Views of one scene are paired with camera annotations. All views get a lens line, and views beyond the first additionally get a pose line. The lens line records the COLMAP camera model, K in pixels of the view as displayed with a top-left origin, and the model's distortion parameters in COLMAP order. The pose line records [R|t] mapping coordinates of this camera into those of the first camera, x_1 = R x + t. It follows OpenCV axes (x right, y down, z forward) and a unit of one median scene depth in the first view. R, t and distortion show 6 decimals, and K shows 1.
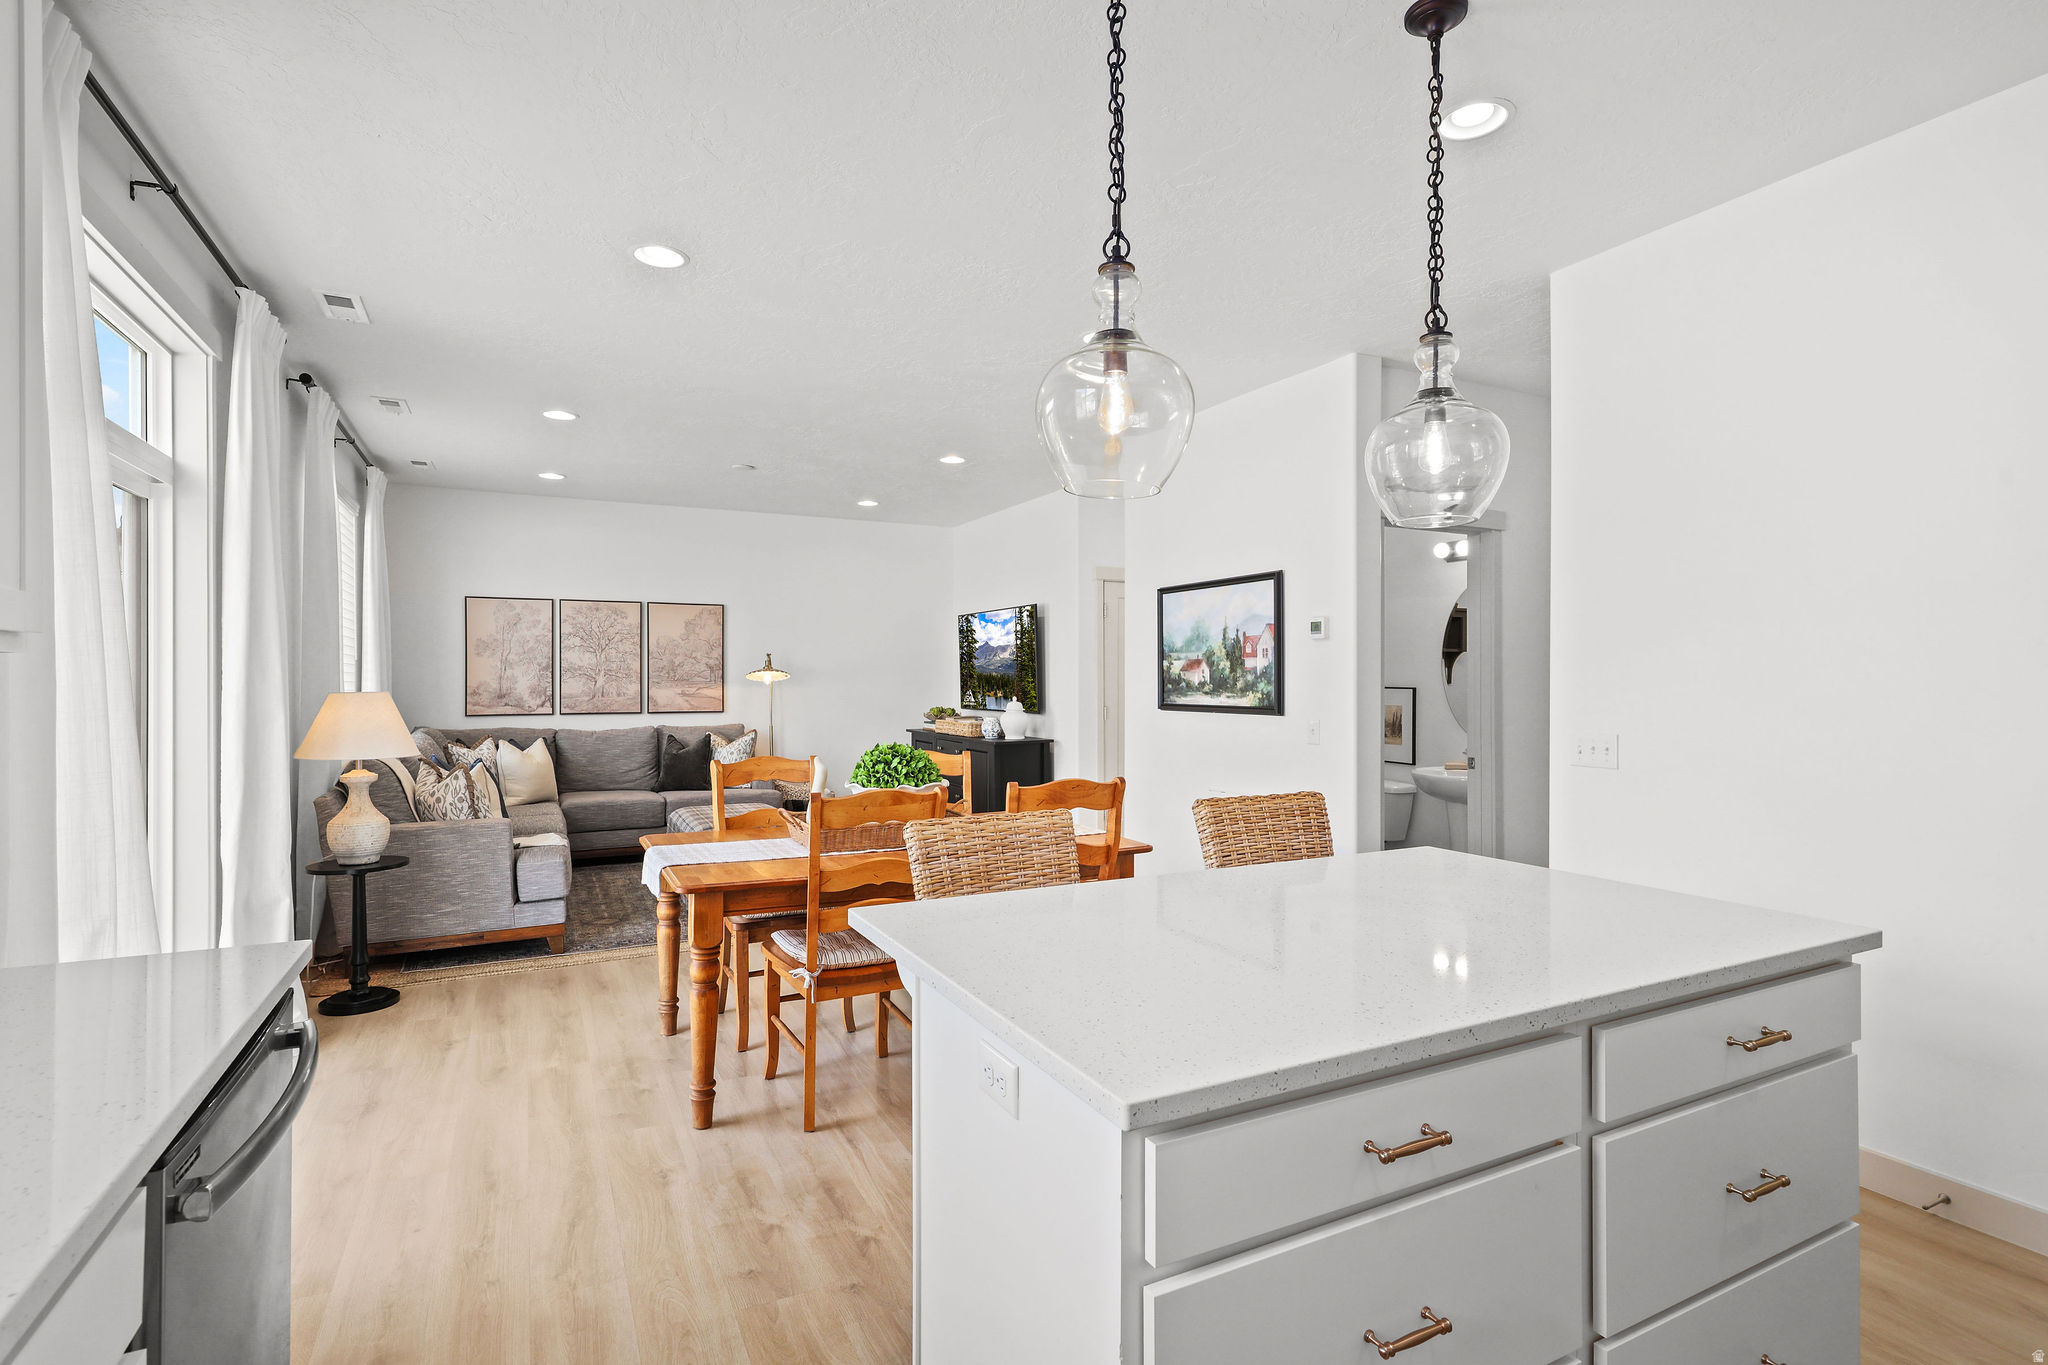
lens RADIAL K [[980.2, 0, 1012.1], [0, 980.2, 675.5], [0, 0, 1]] dist [0.002389, 0.000852]
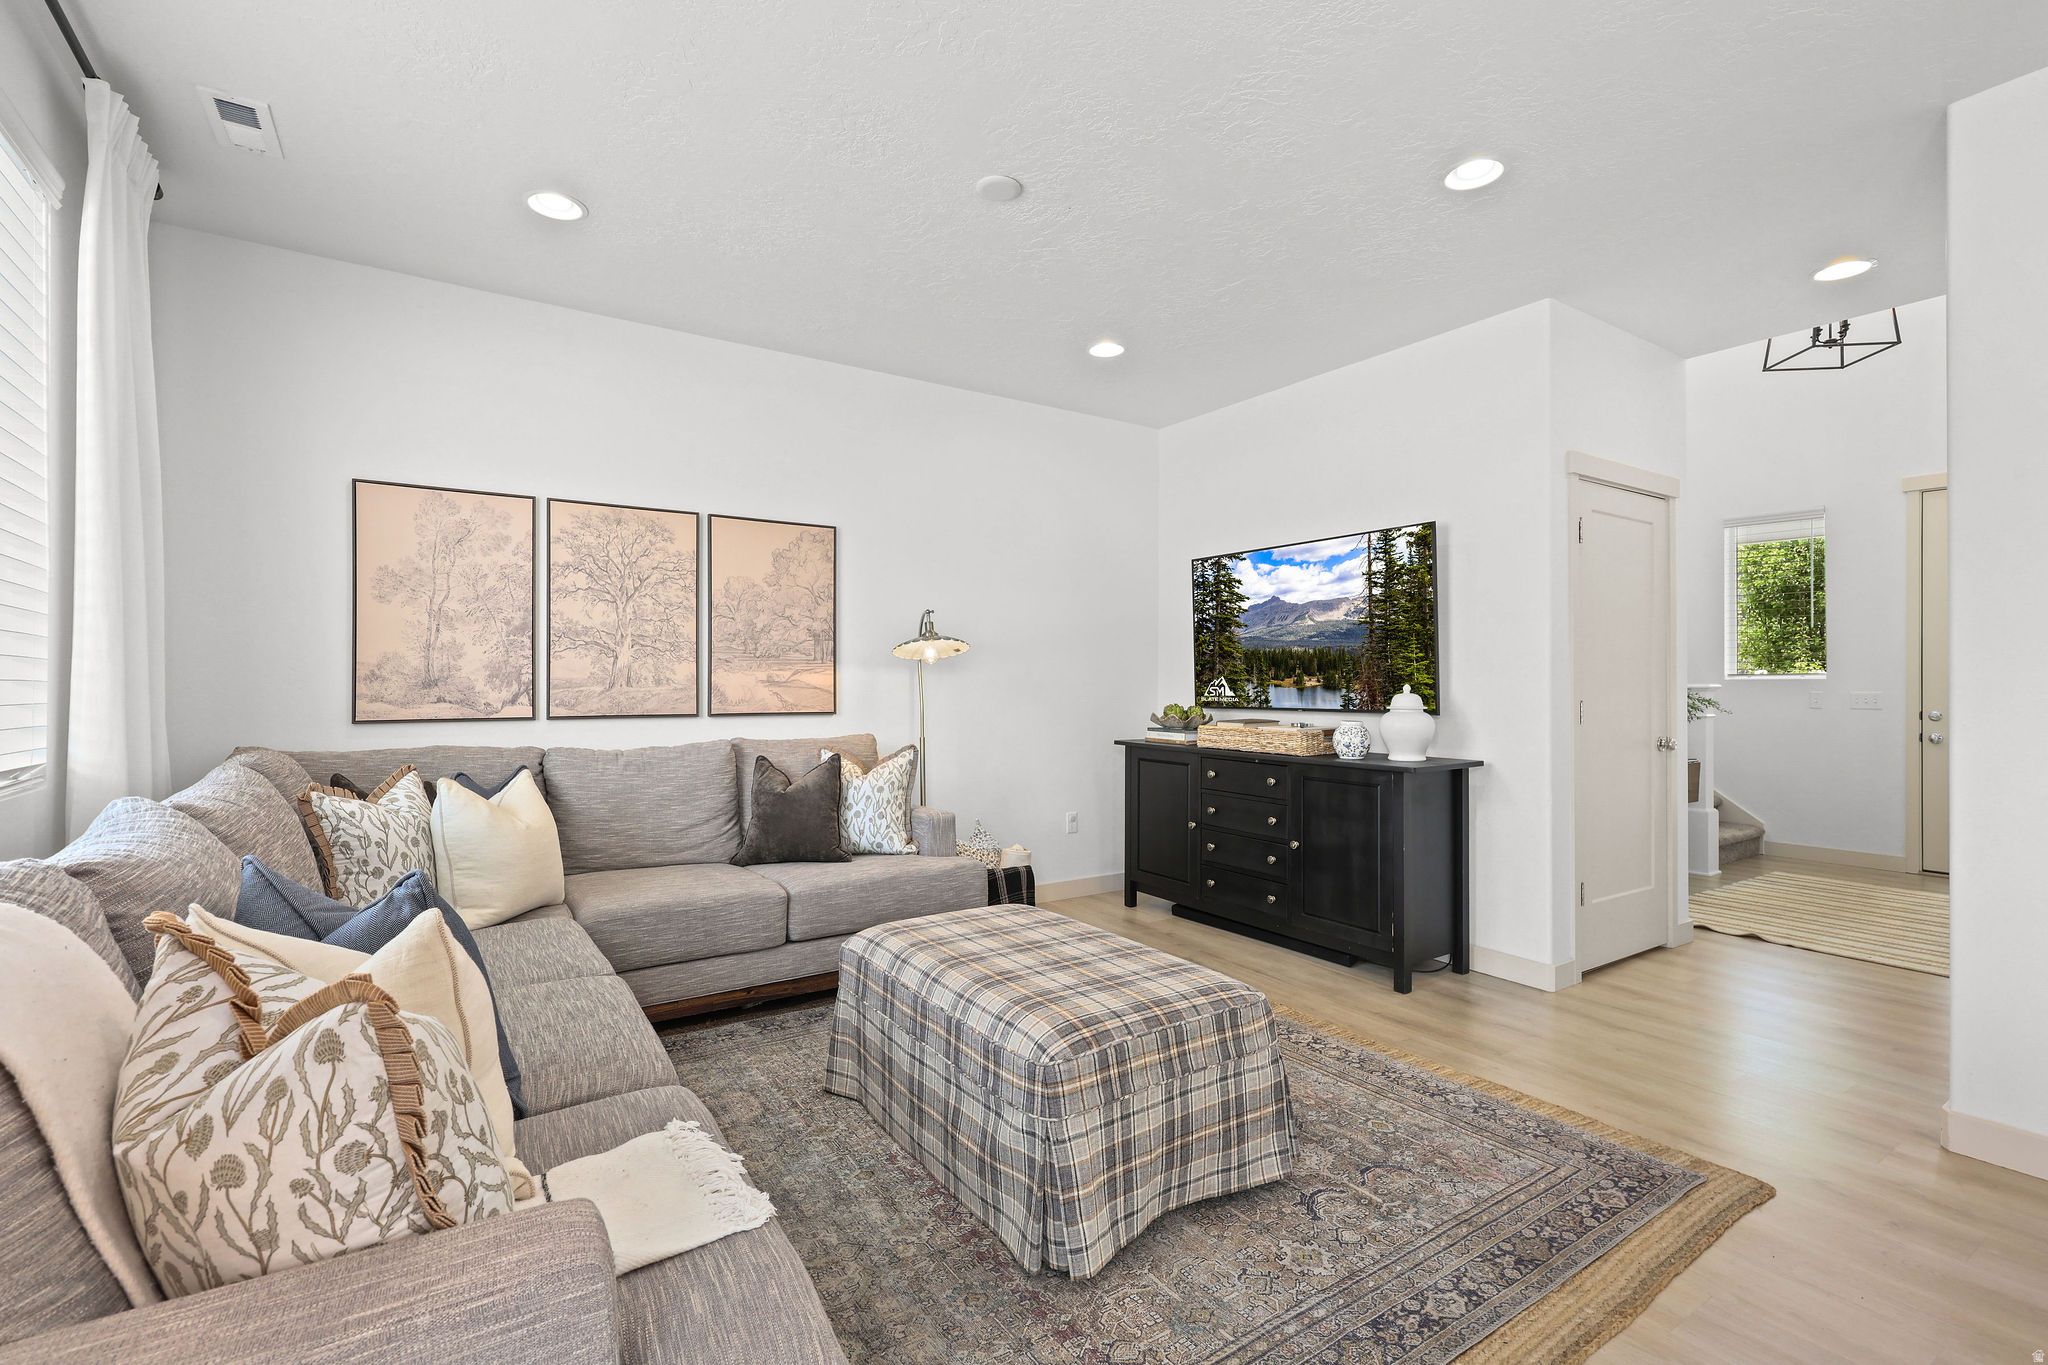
lens RADIAL K [[920.2, 0, 1006.4], [0, 920.2, 676.0], [0, 0, 1]] dist [0.005761, -0.000904]
pose [[0.993404, 0.002064, 0.114648, -0.274014], [-0.001662, 0.999992, -0.003597, 0.018152], [-0.114654, 0.003382, 0.993400, 0.483873]]
